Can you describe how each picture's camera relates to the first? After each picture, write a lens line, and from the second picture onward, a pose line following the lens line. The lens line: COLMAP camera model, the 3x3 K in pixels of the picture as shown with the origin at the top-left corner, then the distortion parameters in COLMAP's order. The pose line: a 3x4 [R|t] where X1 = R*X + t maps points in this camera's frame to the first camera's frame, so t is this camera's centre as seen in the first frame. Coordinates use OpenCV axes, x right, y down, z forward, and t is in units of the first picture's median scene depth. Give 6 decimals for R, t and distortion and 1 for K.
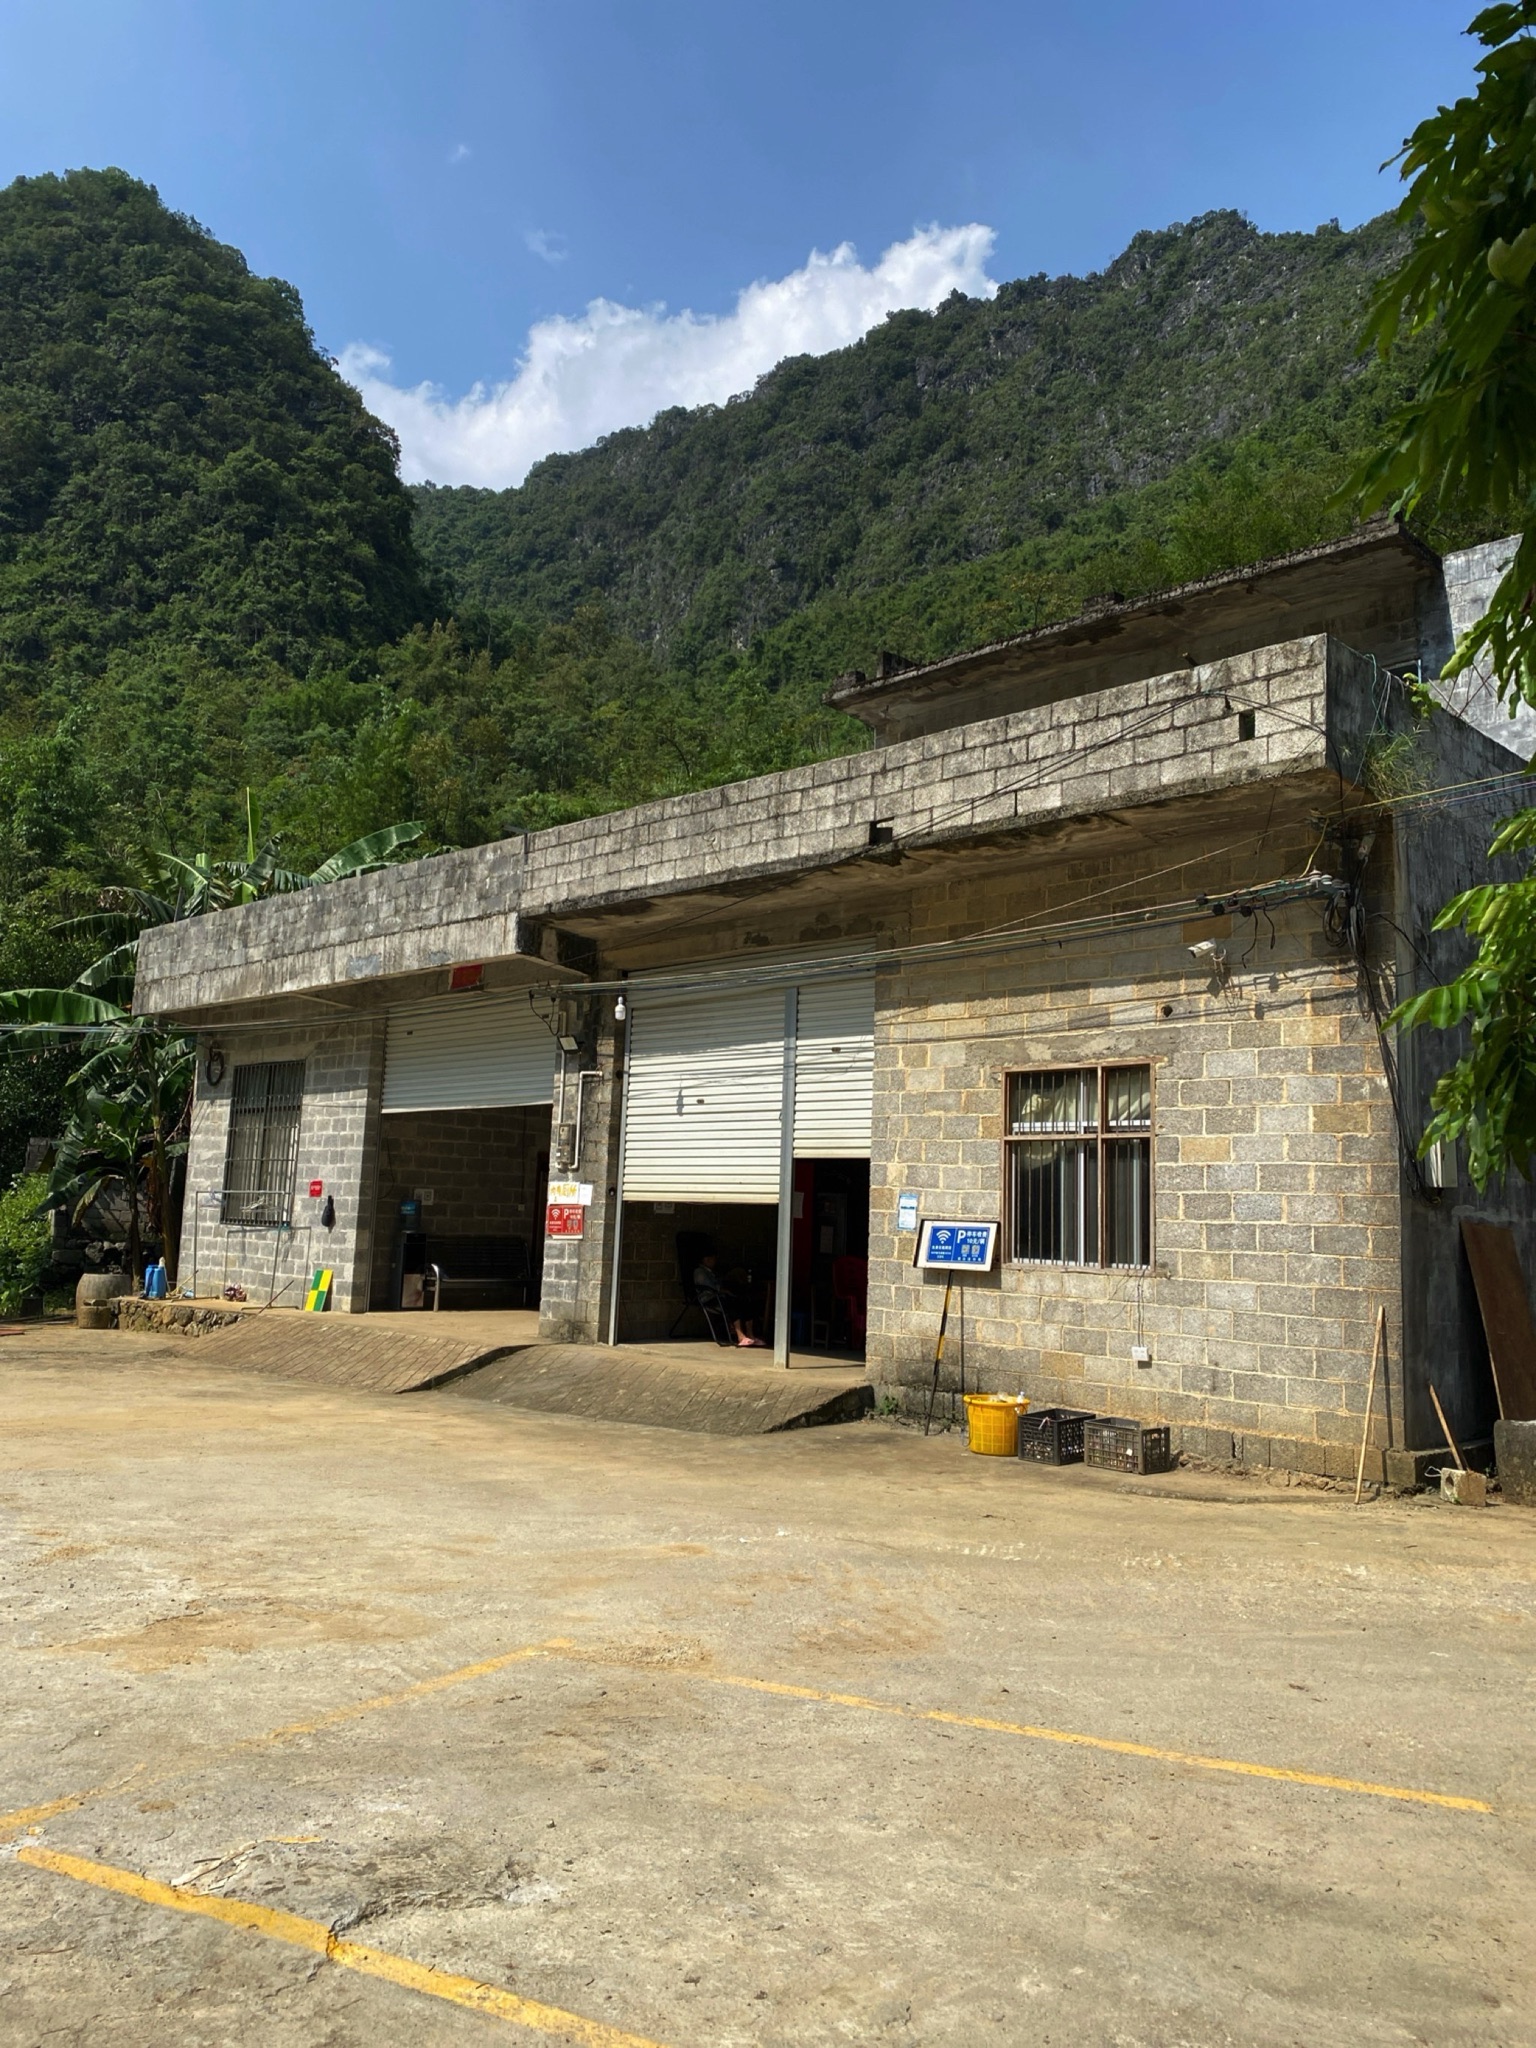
lens RADIAL K [[1567.1, 0, 768.0], [0, 1567.1, 1024.0], [0, 0, 1]] dist [0.035827, -0.027827]
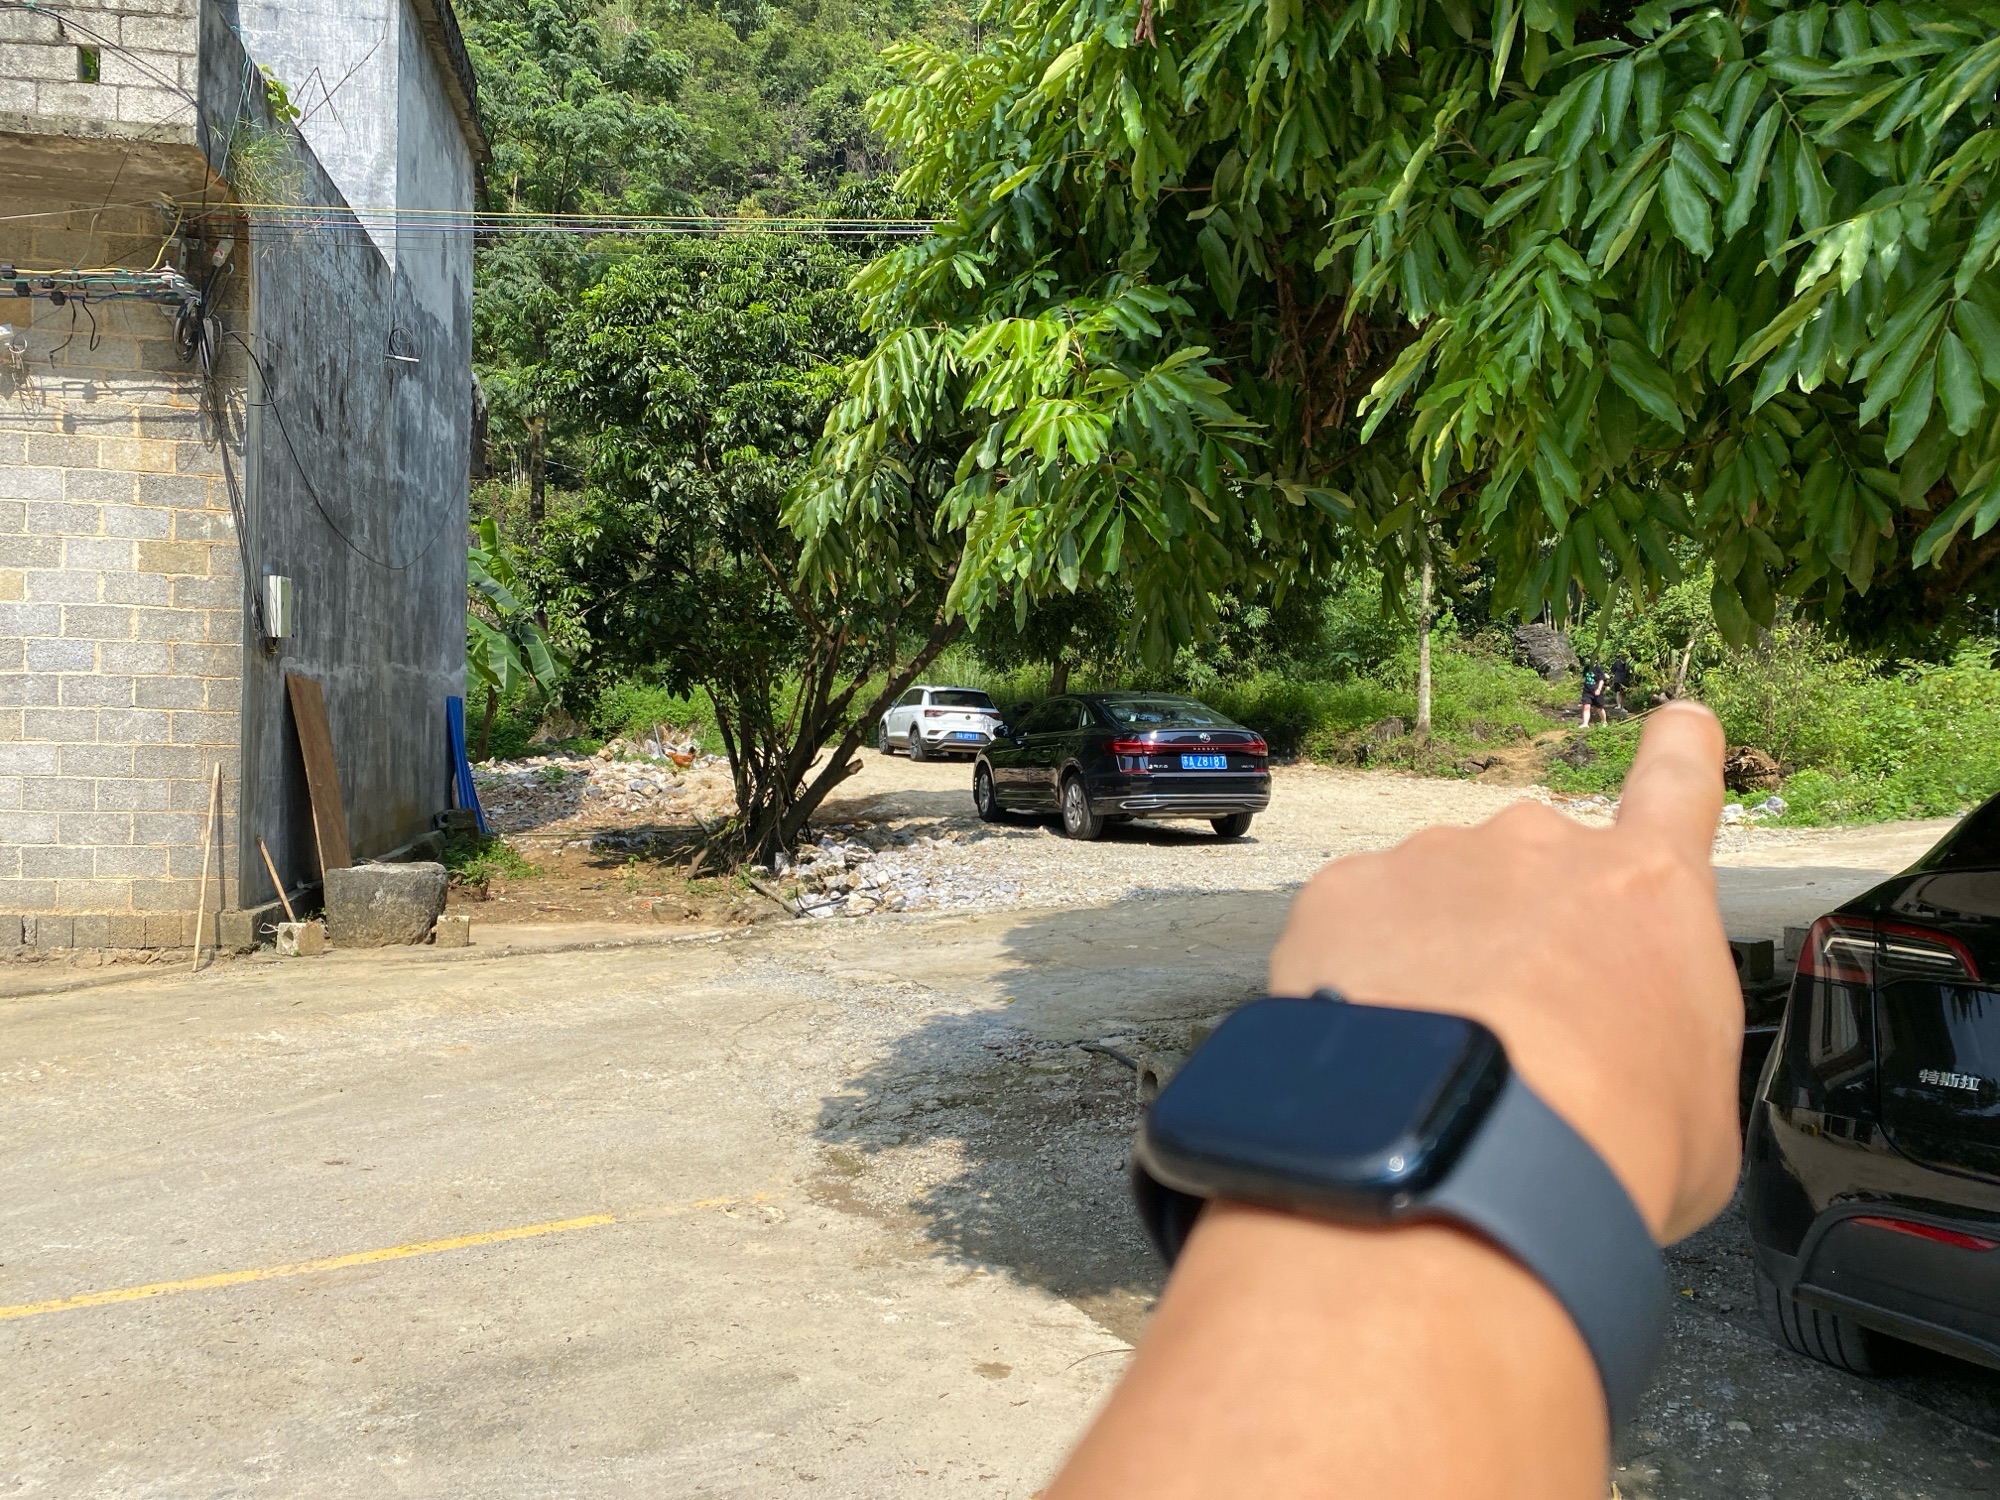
lens RADIAL K [[1530.4, 0, 1000.0], [0, 1530.4, 750.0], [0, 0, 1]] dist [0.035827, -0.027827]
pose [[0.567893, -0.033451, 0.822422, -0.098369], [-0.105078, 0.988052, 0.112746, 0.020712], [-0.816368, -0.150446, 0.557593, 0.117529]]
